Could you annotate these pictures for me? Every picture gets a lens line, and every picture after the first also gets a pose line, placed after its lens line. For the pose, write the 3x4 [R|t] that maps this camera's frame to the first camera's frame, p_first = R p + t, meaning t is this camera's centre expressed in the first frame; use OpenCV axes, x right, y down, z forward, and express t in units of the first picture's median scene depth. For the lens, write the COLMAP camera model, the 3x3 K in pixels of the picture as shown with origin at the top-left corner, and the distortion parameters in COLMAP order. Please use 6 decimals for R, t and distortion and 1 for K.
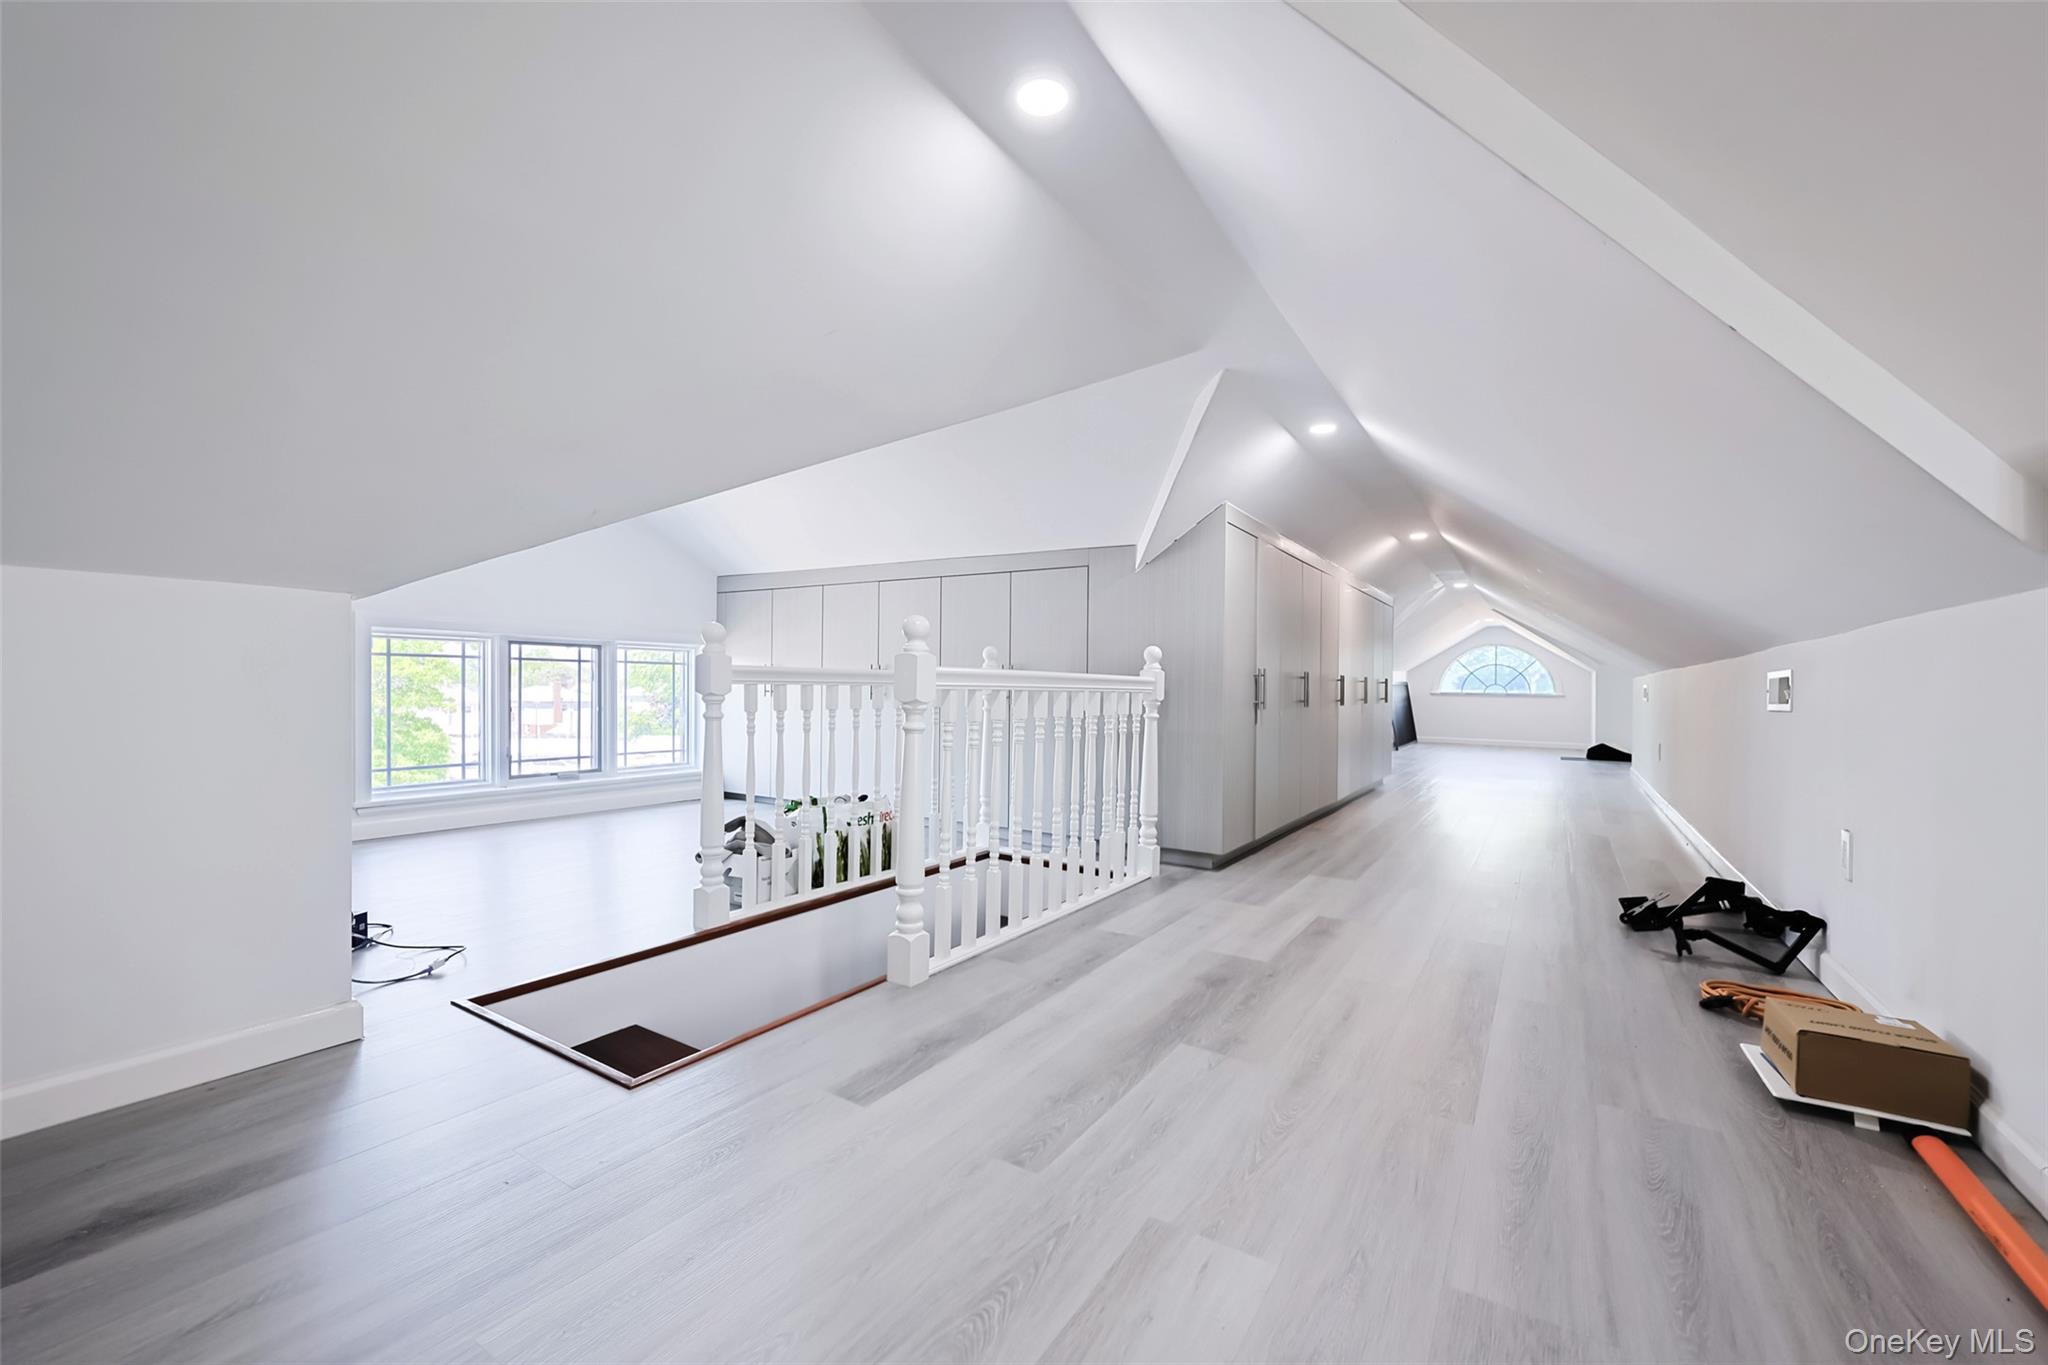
lens RADIAL K [[847.2, 0, 1035.7], [0, 847.2, 684.2], [0, 0, 1]] dist [0.004031, -0.000728]
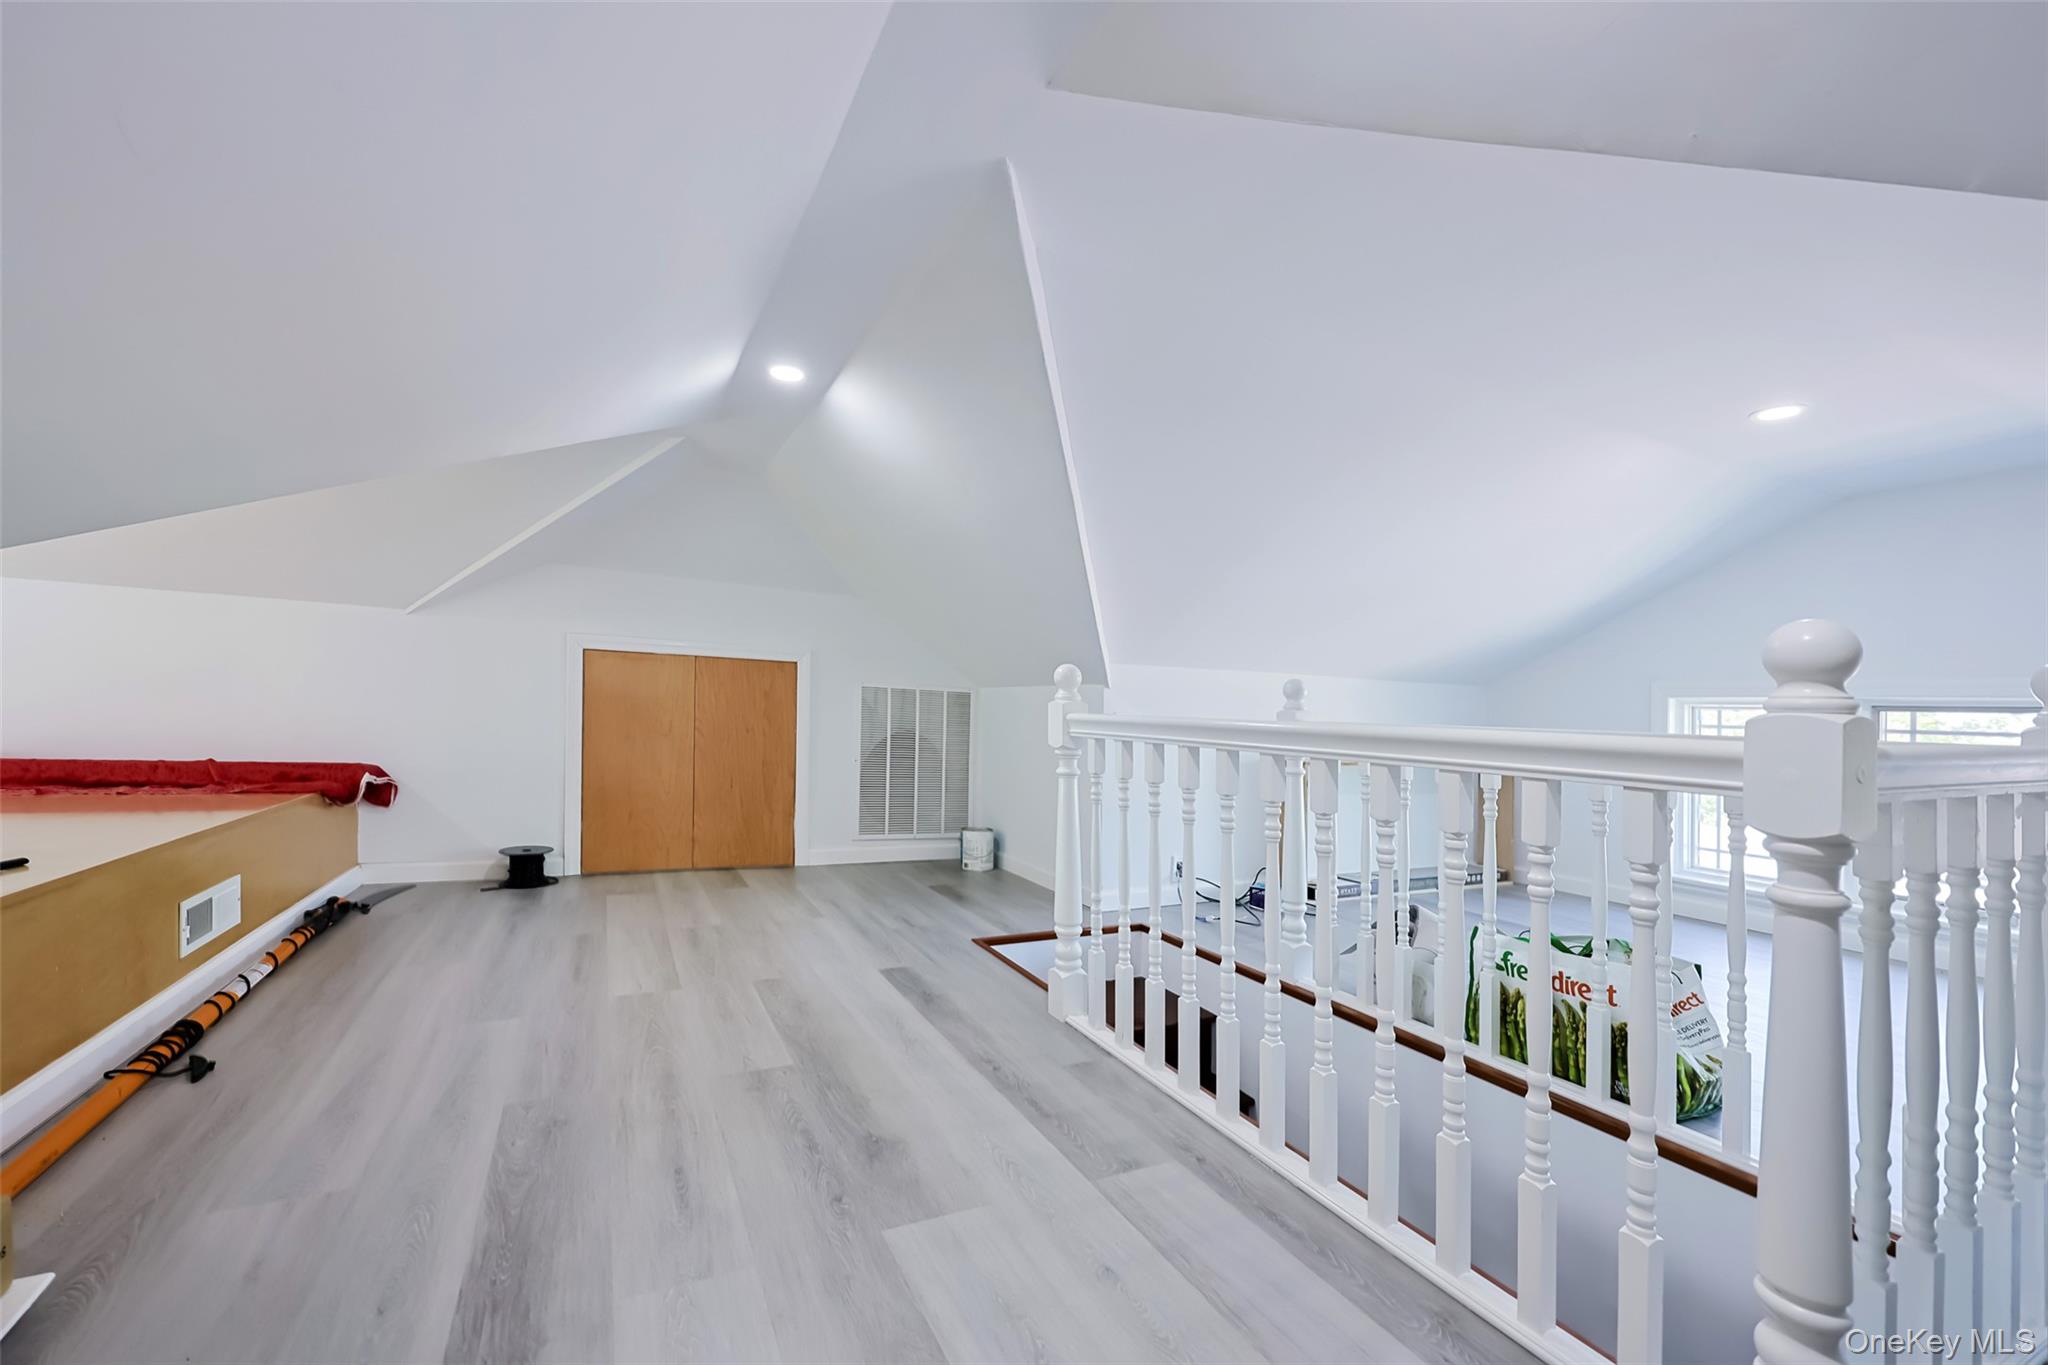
lens RADIAL K [[847.2, 0, 1025.5], [0, 847.2, 699.6], [0, 0, 1]] dist [0.004031, -0.000728]
pose [[-0.531041, -0.048340, -0.845966, 0.619866], [-0.042802, 0.998627, -0.030195, -0.005335], [0.846264, 0.020174, -0.532381, 1.196507]]
